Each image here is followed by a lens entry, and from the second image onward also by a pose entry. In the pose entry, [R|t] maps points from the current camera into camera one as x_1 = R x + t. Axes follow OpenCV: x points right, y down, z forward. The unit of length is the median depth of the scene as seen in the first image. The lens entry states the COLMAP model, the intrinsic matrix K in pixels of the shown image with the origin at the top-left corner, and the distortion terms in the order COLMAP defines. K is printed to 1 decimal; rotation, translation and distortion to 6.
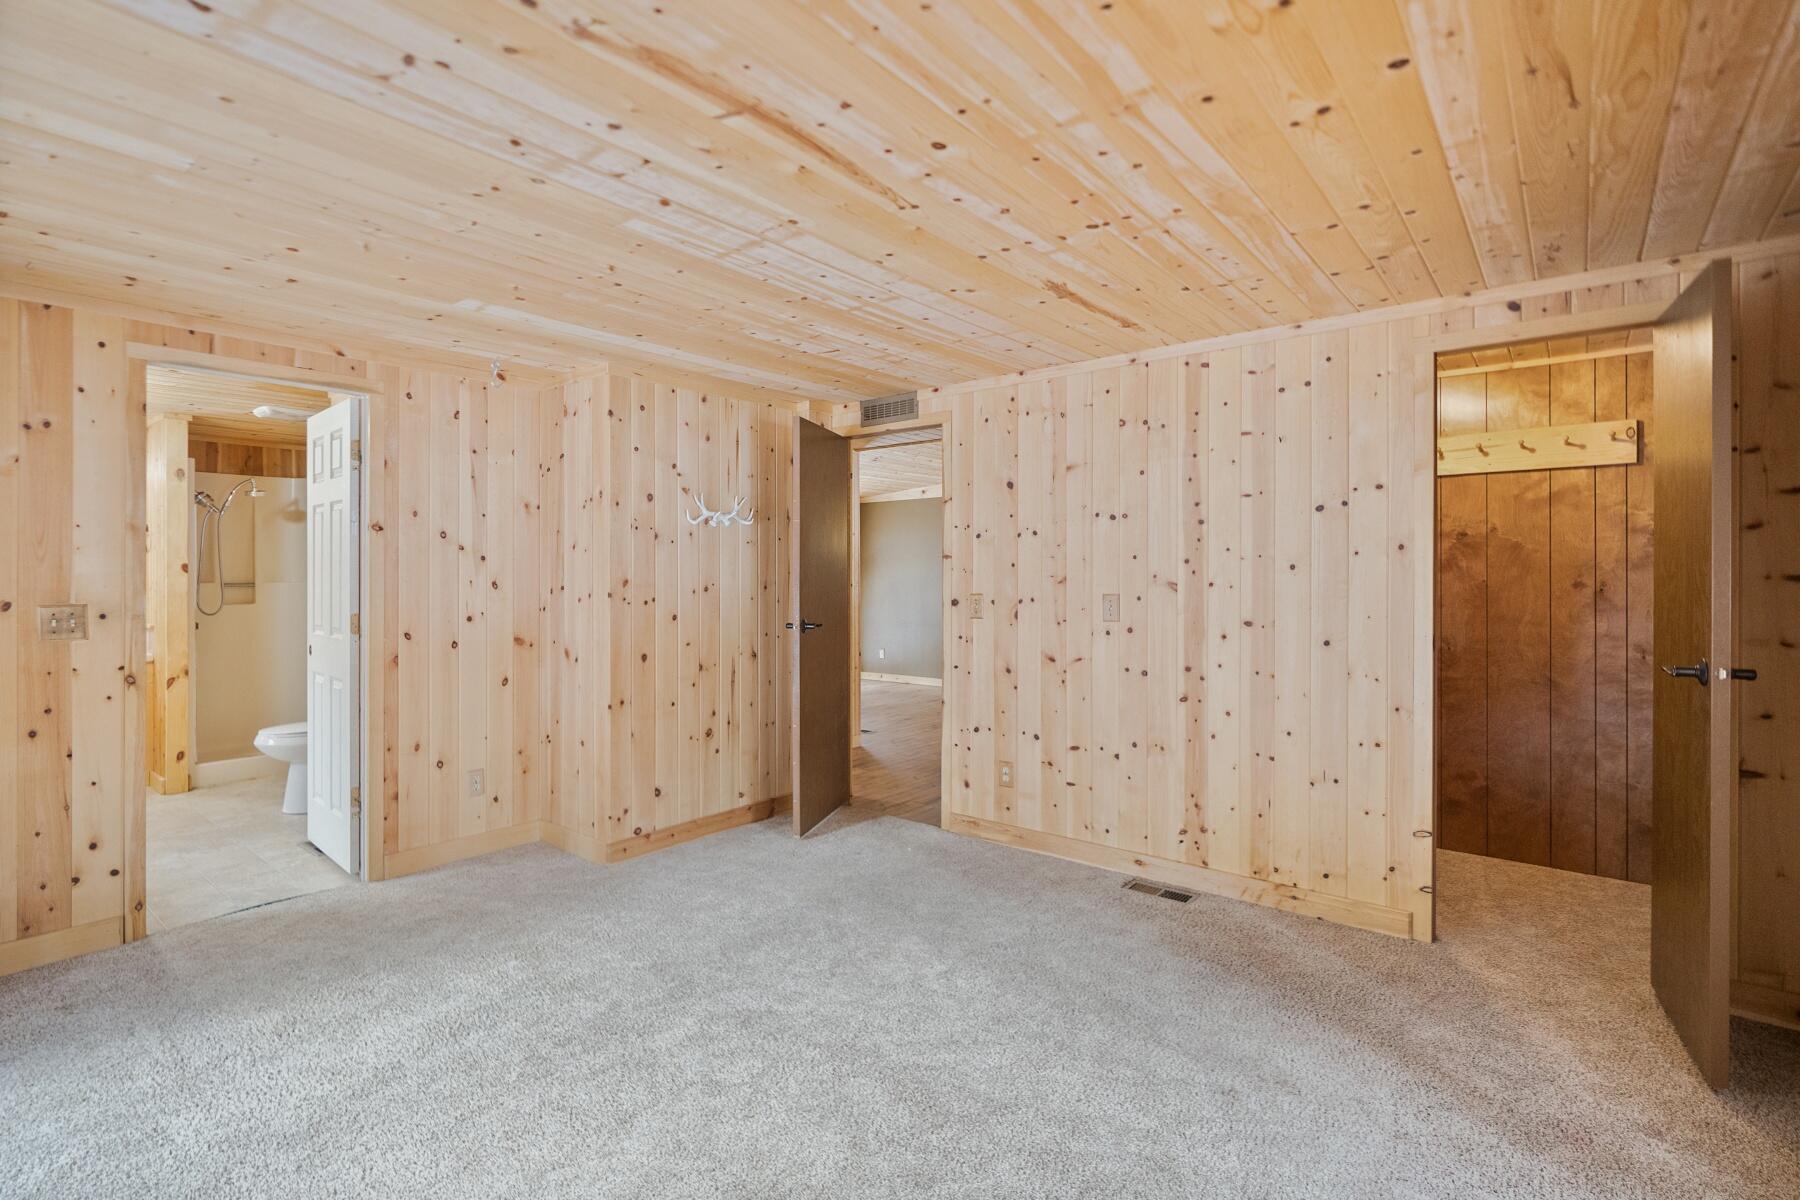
lens RADIAL K [[843.8, 0, 895.7], [0, 843.8, 578.7], [0, 0, 1]] dist [-0.008297, -0.000205]
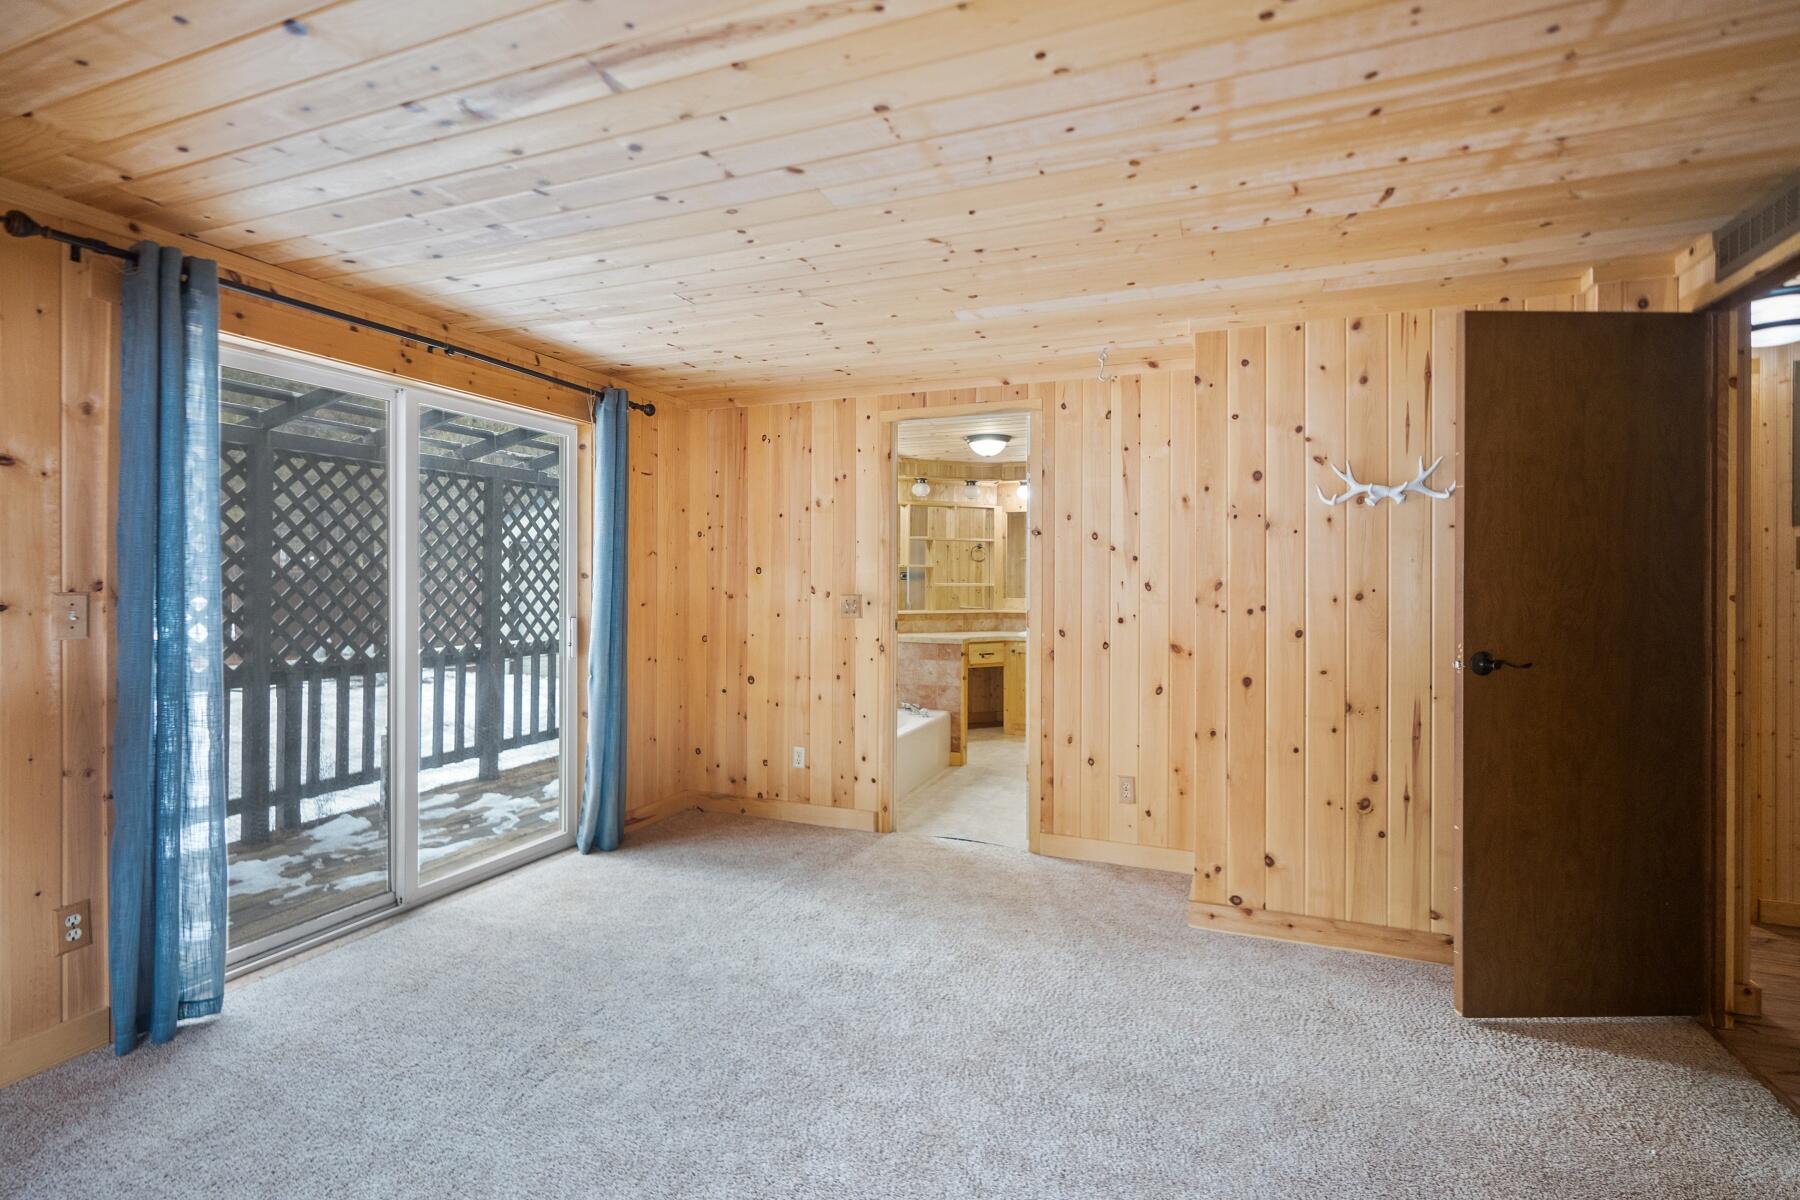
lens RADIAL K [[843.8, 0, 895.7], [0, 843.8, 578.7], [0, 0, 1]] dist [-0.008297, -0.000205]
pose [[0.283993, 0.003802, -0.958819, 0.362190], [-0.008557, 0.999962, 0.001431, -0.000170], [0.958788, 0.007798, 0.284014, 0.473152]]
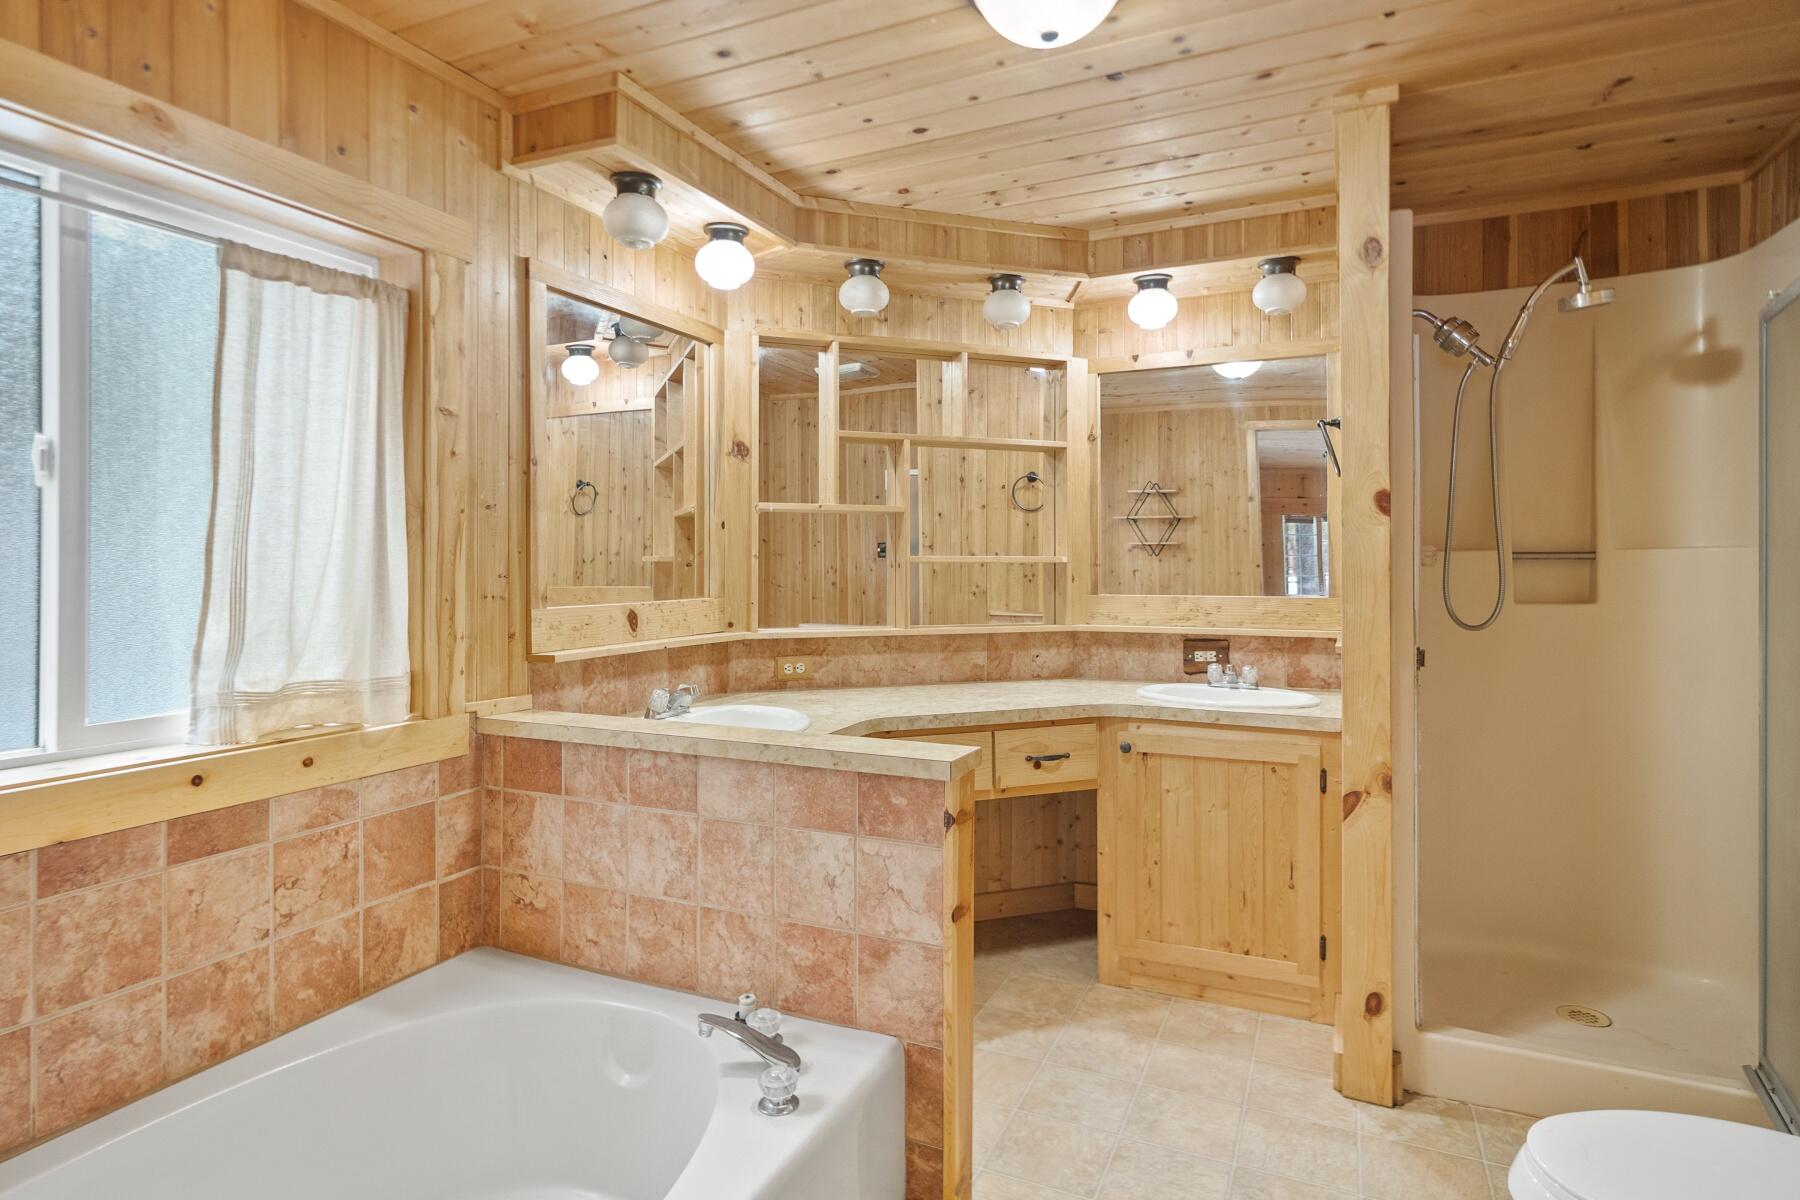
lens RADIAL K [[961.2, 0, 900.7], [0, 961.2, 557.8], [0, 0, 1]] dist [0.001019, -0.000105]
pose [[0.238495, -0.007653, -0.971114, -0.621777], [-0.006188, 0.999937, -0.009400, 0.022039], [0.971124, 0.008251, 0.238433, 0.886371]]
